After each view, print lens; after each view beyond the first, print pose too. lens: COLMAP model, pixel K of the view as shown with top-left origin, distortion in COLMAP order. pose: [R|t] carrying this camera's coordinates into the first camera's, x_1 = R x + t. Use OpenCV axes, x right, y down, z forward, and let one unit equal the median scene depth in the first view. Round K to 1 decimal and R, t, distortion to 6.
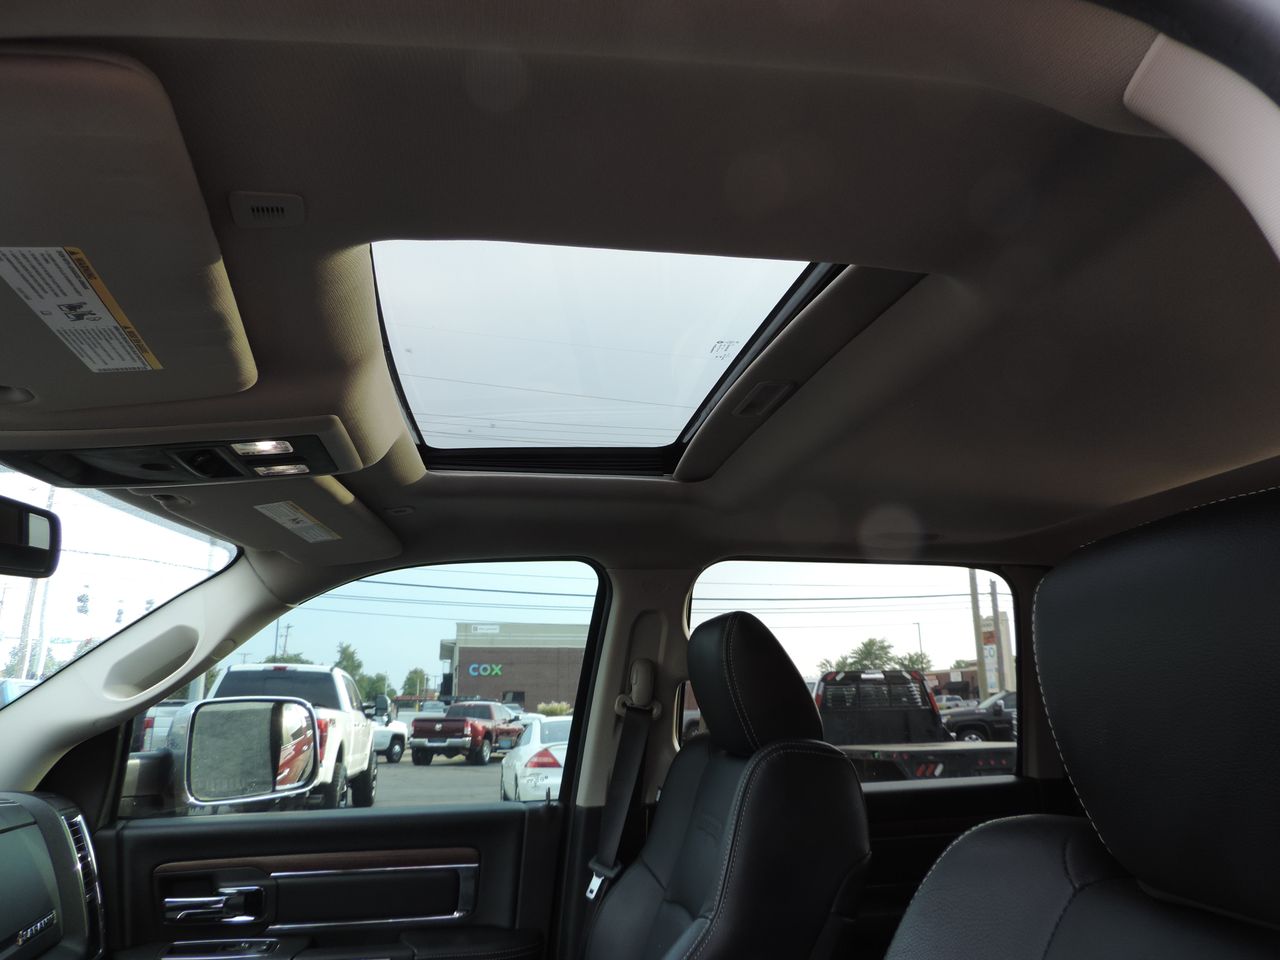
lens RADIAL K [[895.2, 0, 649.3], [0, 895.2, 482.1], [0, 0, 1]] dist [-0.024559, -0.004729]
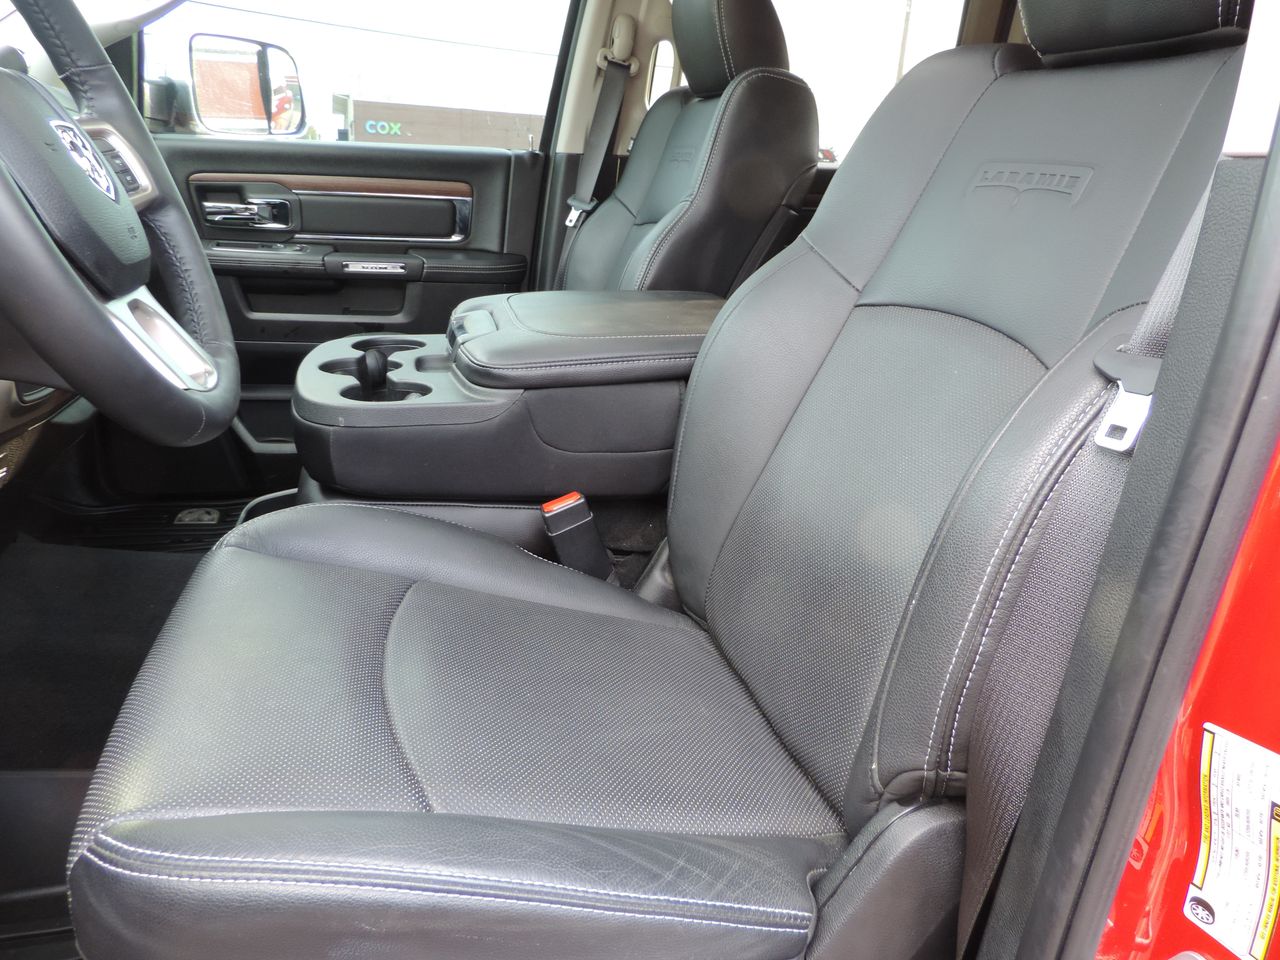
lens RADIAL K [[895.2, 0, 635.4], [0, 895.2, 486.9], [0, 0, 1]] dist [-0.024559, -0.004729]
pose [[0.993982, 0.036347, 0.103336, -0.089028], [-0.086374, 0.840250, 0.535275, 0.108610], [-0.067373, -0.540979, 0.838333, -0.207130]]
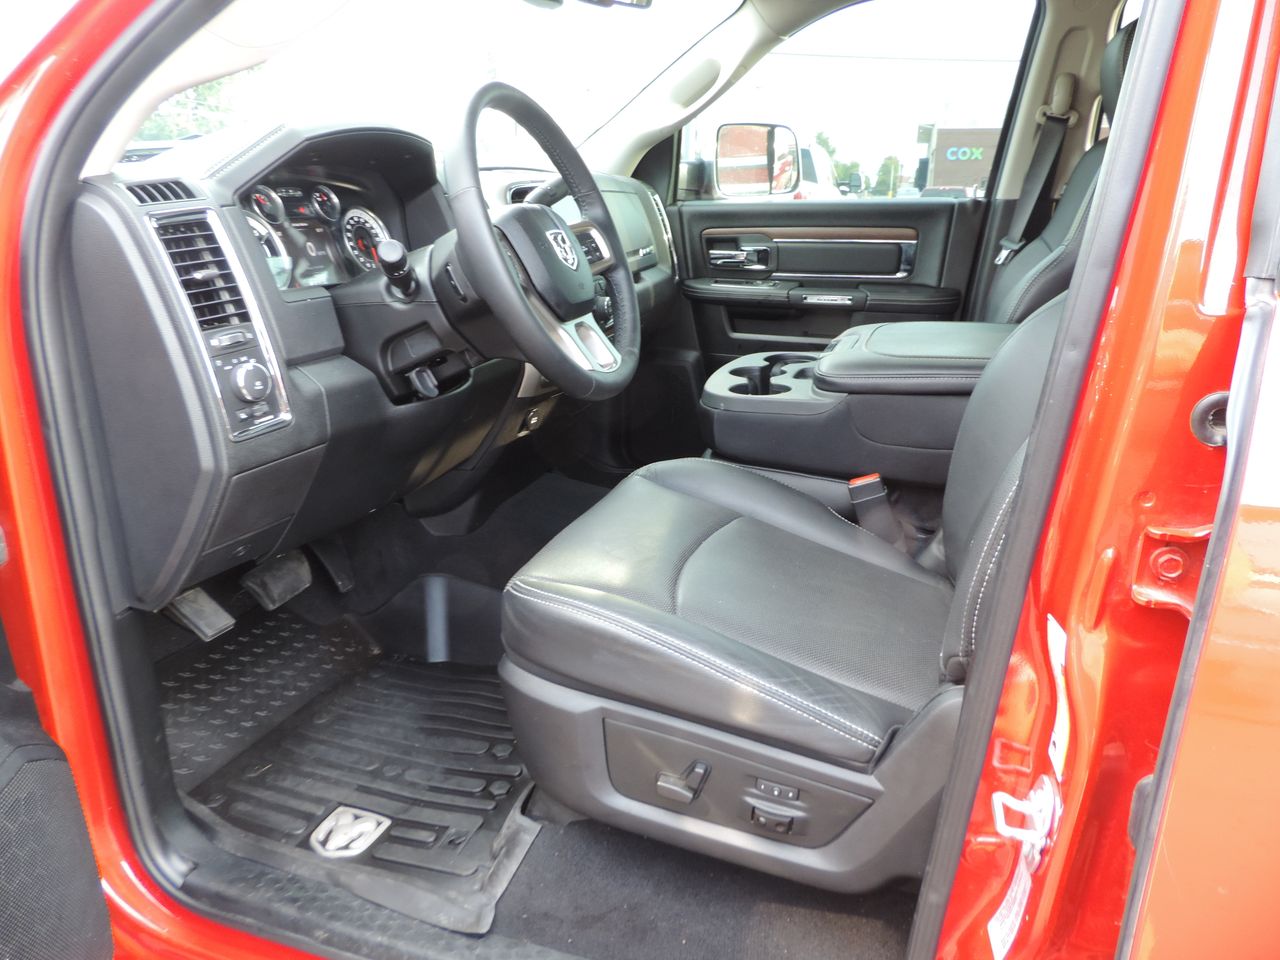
lens RADIAL K [[895.2, 0, 641.6], [0, 895.2, 488.3], [0, 0, 1]] dist [-0.024559, -0.004729]
pose [[0.873836, 0.161949, -0.458458, 0.133799], [0.107757, 0.854949, 0.507396, 0.014961], [0.474131, -0.492783, 0.729634, -0.403247]]
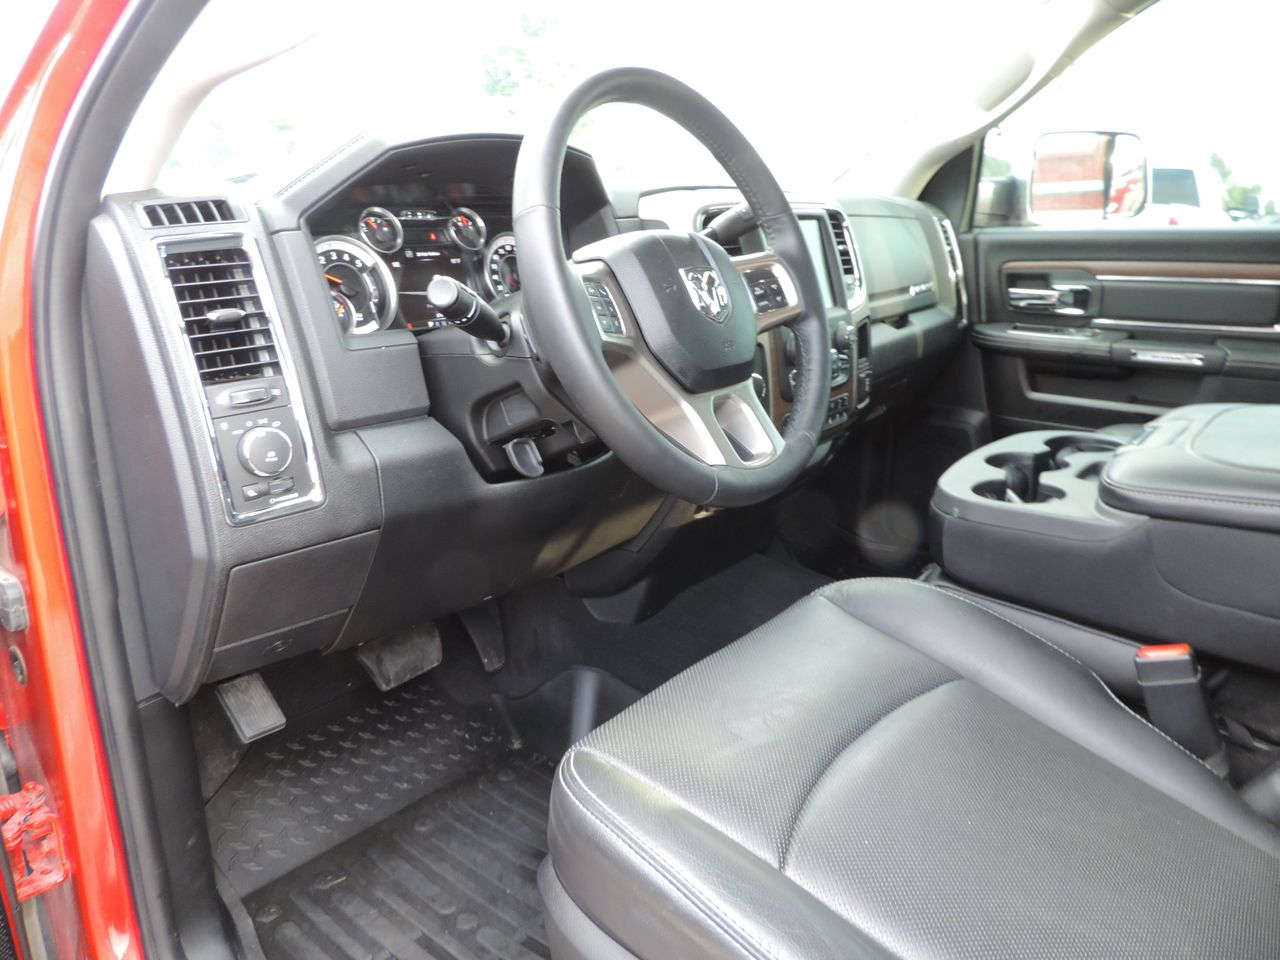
lens RADIAL K [[895.2, 0, 649.5], [0, 895.2, 479.4], [0, 0, 1]] dist [-0.024559, -0.004729]
pose [[0.646697, 0.219178, -0.730578, 0.098417], [0.179457, 0.887215, 0.425022, 0.078977], [0.741335, -0.405968, 0.534427, -0.158752]]
